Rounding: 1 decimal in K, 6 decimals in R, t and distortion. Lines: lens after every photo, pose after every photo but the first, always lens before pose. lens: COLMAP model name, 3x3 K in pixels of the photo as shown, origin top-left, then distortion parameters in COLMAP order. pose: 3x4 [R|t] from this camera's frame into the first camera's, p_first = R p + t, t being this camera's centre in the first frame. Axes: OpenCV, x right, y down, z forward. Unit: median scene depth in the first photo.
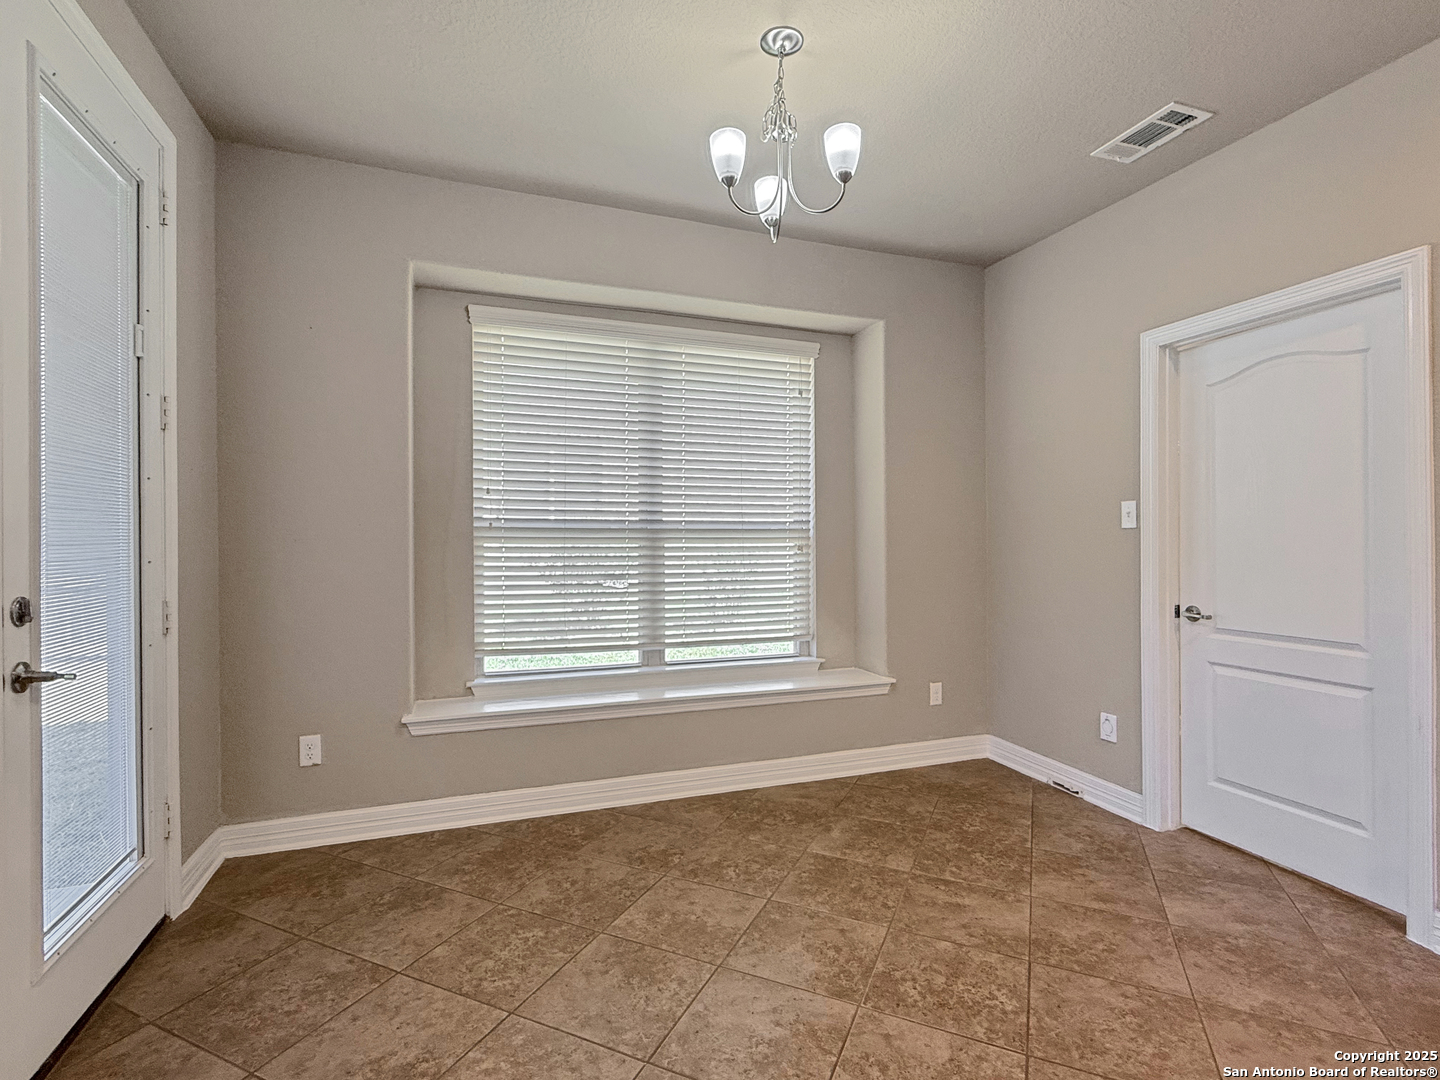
lens RADIAL K [[689.4, 0, 718.5], [0, 689.4, 539.4], [0, 0, 1]] dist [-0.000887, -0.000678]
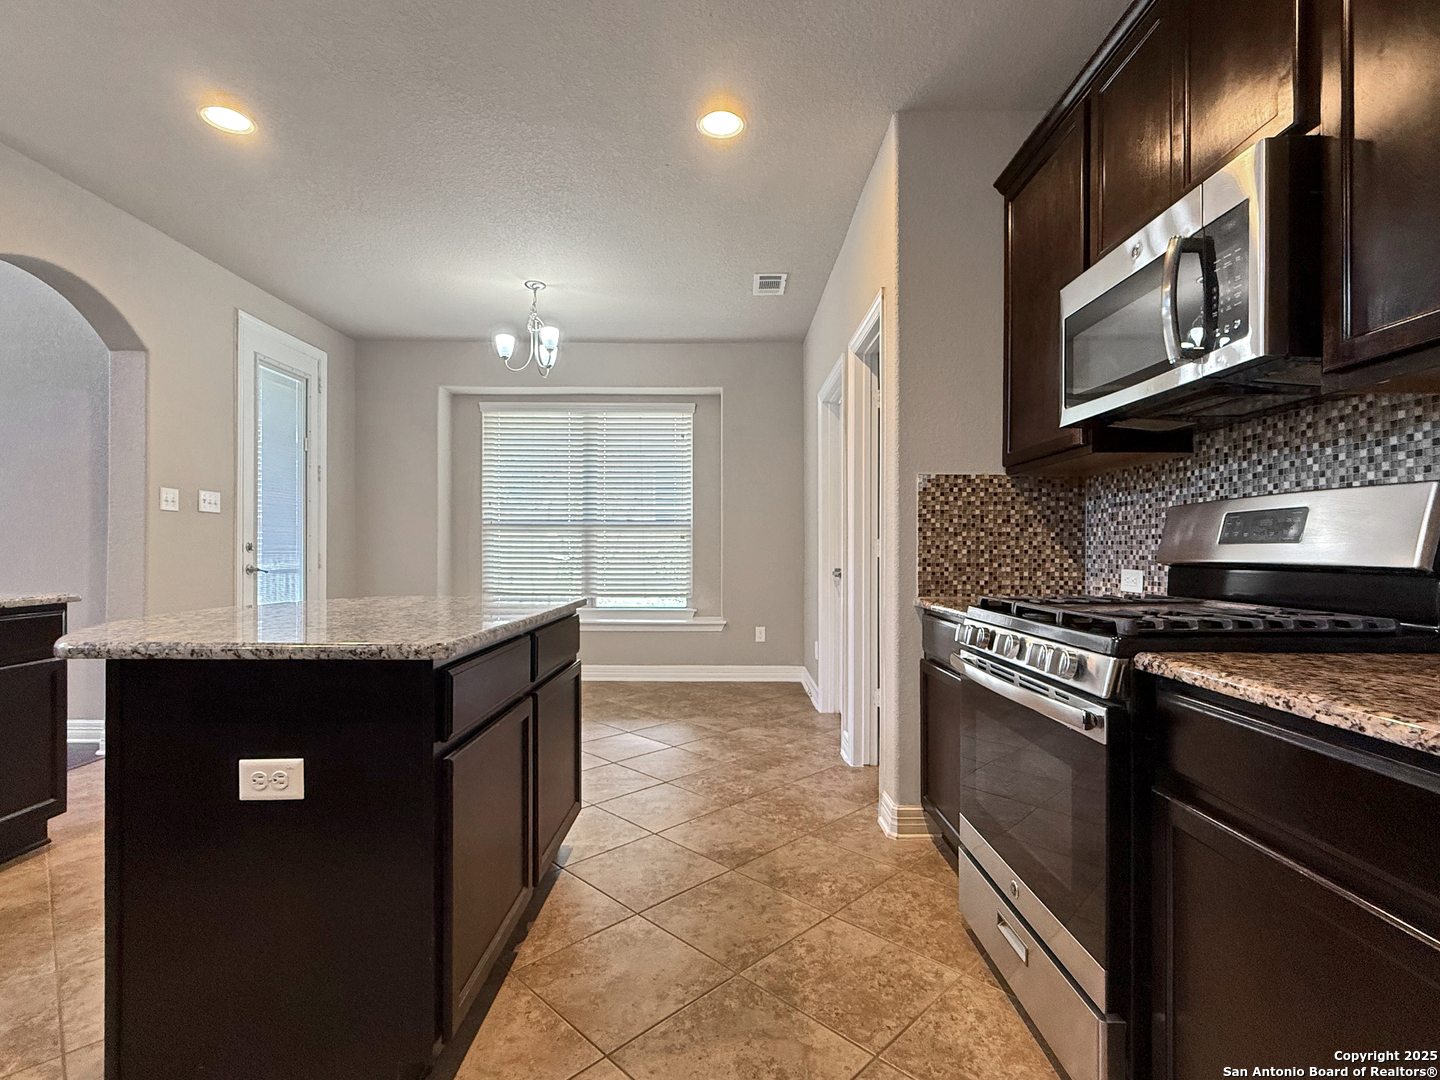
lens RADIAL K [[689.4, 0, 722.6], [0, 689.4, 551.3], [0, 0, 1]] dist [-0.000887, -0.000678]
pose [[0.937927, 0.004615, -0.346801, 0.973223], [-0.005266, 0.999986, -0.000935, 0.060676], [0.346791, 0.002704, 0.937938, -0.545779]]
